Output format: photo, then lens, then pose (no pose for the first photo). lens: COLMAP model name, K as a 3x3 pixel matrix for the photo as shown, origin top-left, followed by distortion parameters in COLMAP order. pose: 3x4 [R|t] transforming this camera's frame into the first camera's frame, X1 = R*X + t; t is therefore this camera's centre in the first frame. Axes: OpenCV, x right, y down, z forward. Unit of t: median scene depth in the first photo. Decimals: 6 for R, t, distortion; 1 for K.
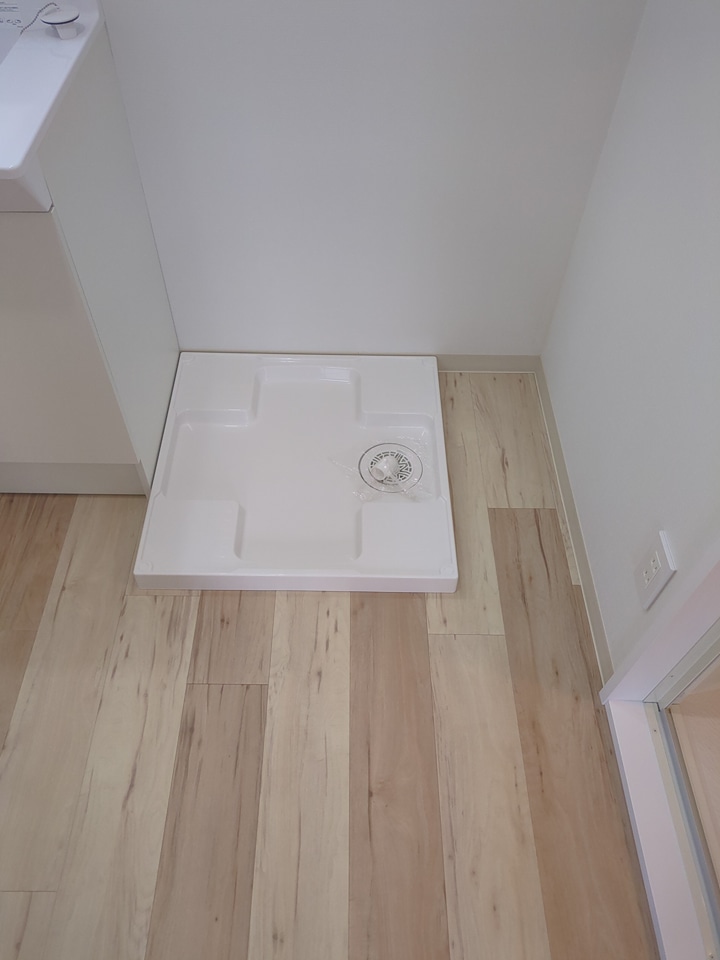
lens RADIAL K [[718.1, 0, 341.8], [0, 718.1, 477.1], [0, 0, 1]] dist [0.061881, -0.039766]
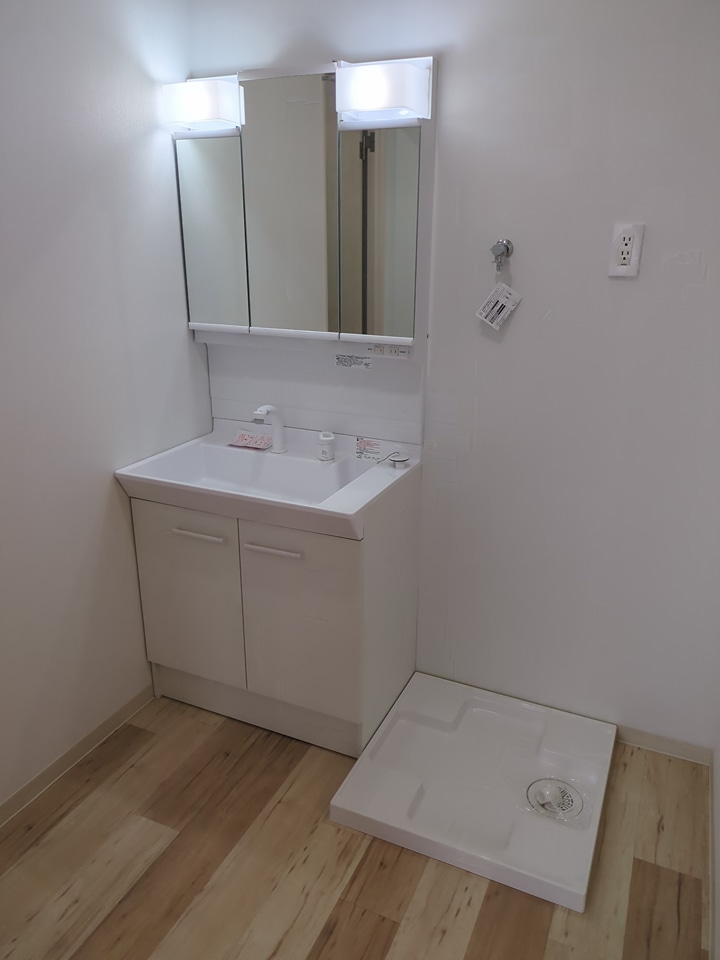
lens RADIAL K [[718.1, 0, 361.4], [0, 718.1, 479.6], [0, 0, 1]] dist [0.061881, -0.039766]
pose [[0.913920, 0.127391, -0.385384, 0.195618], [-0.317367, 0.816184, -0.482827, 0.268492], [0.253037, 0.563573, 0.786357, -0.352434]]
